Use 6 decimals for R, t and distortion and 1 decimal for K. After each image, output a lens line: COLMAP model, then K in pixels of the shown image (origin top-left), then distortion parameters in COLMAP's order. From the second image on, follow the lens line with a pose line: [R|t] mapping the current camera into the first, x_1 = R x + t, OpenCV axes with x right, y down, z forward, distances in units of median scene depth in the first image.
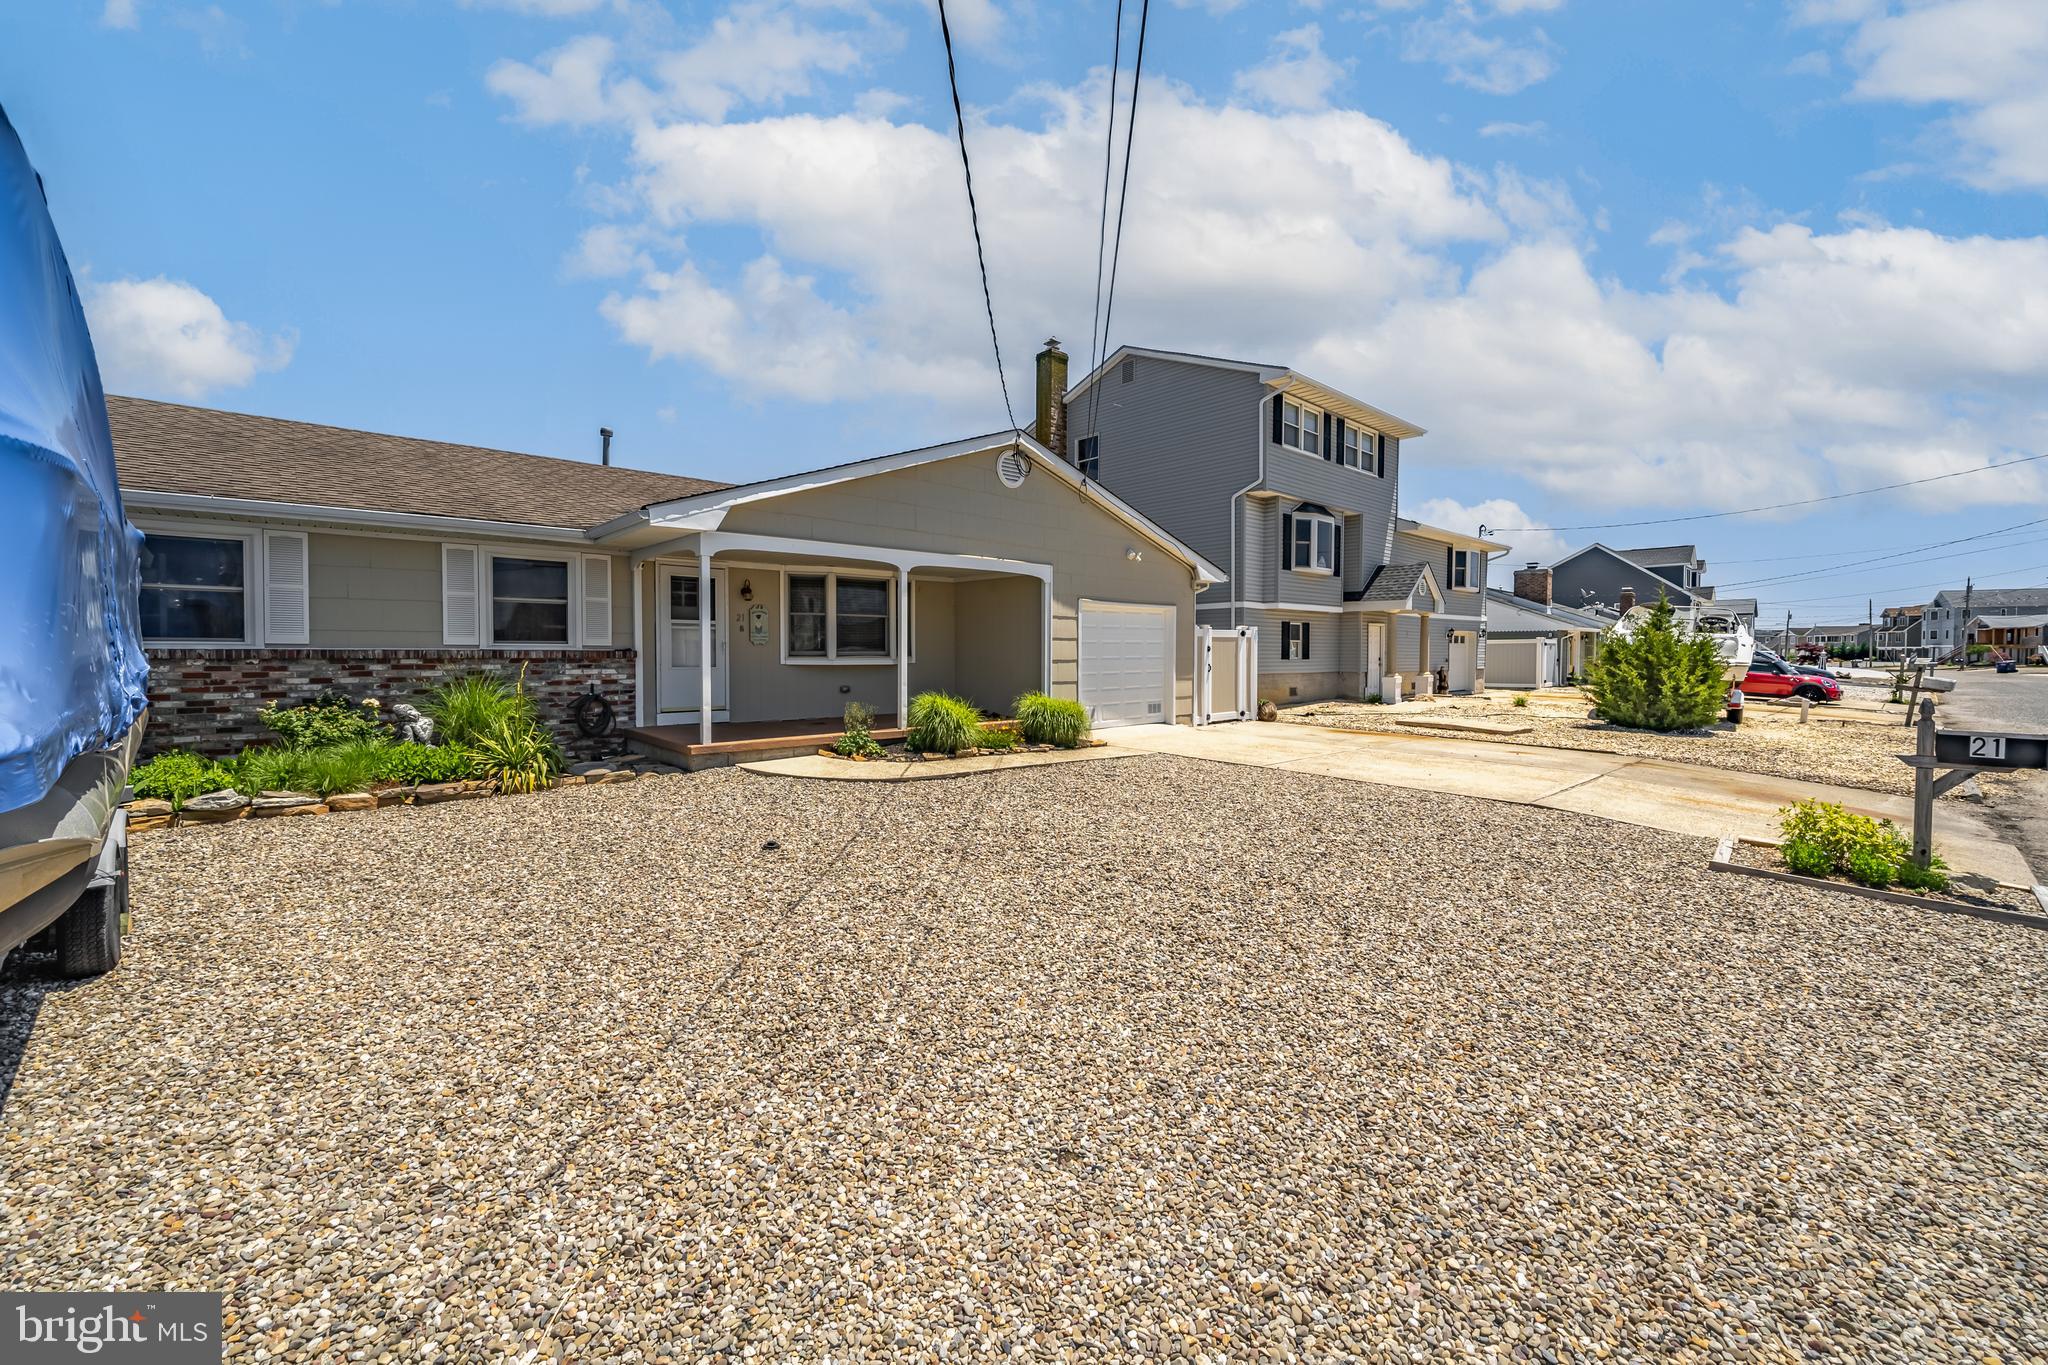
lens RADIAL K [[835.8, 0, 1024.0], [0, 835.8, 682.5], [0, 0, 1]] dist [-0.000100, -0.000010]
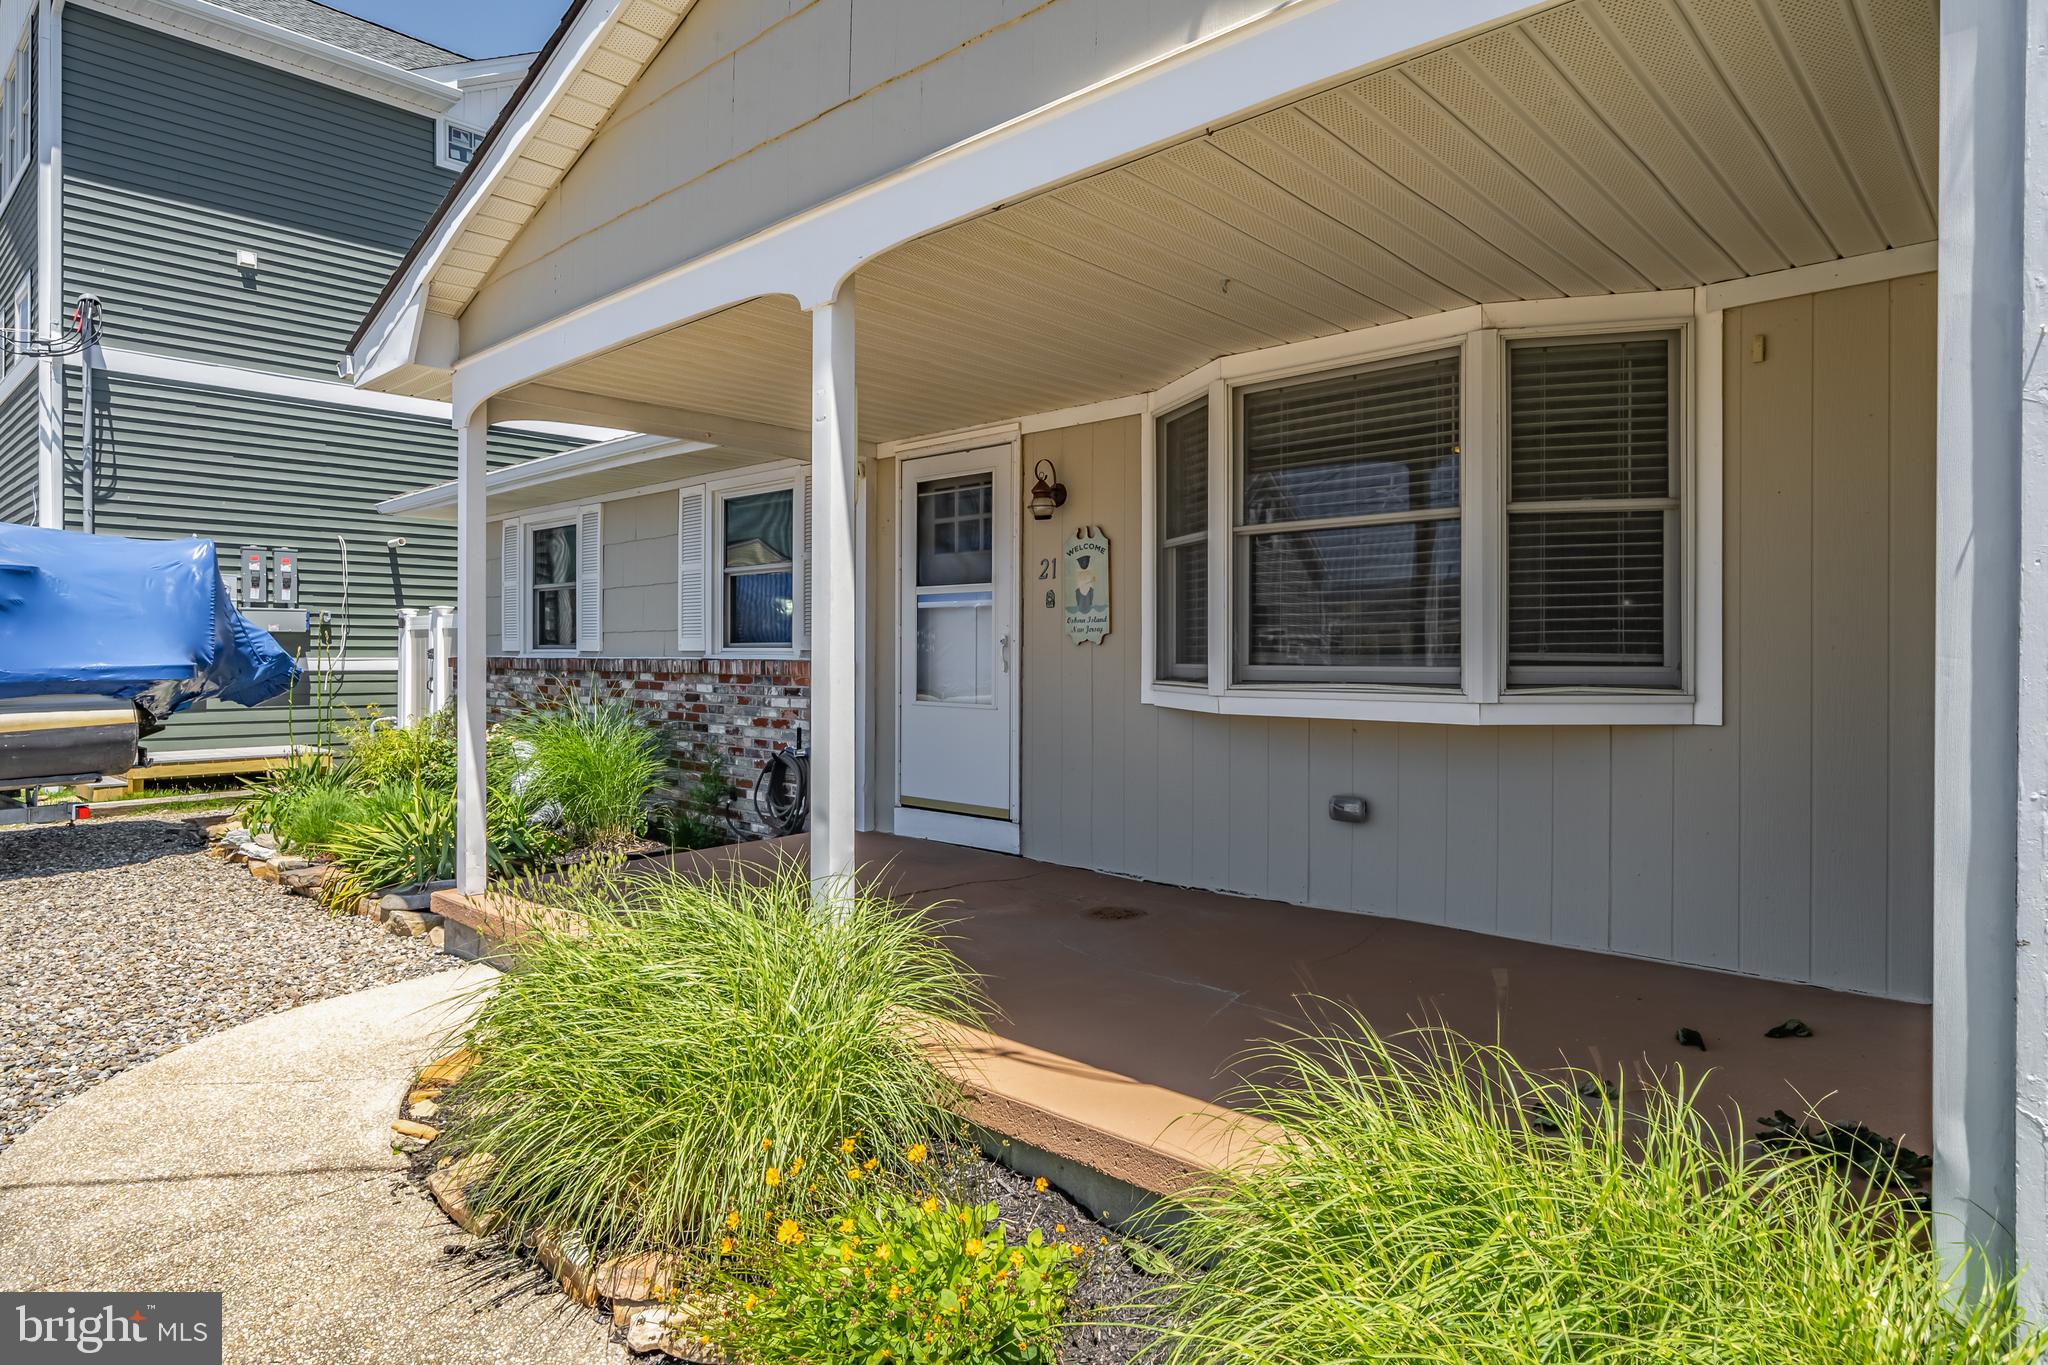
lens RADIAL K [[1155.0, 0, 1024.9], [0, 1155.0, 656.5], [0, 0, 1]] dist [0.000183, -0.000003]
pose [[0.081078, 0.000646, -0.996708, 0.180171], [-0.035795, 0.999357, -0.002264, -0.045286], [0.996065, 0.035860, 0.081049, 1.109341]]
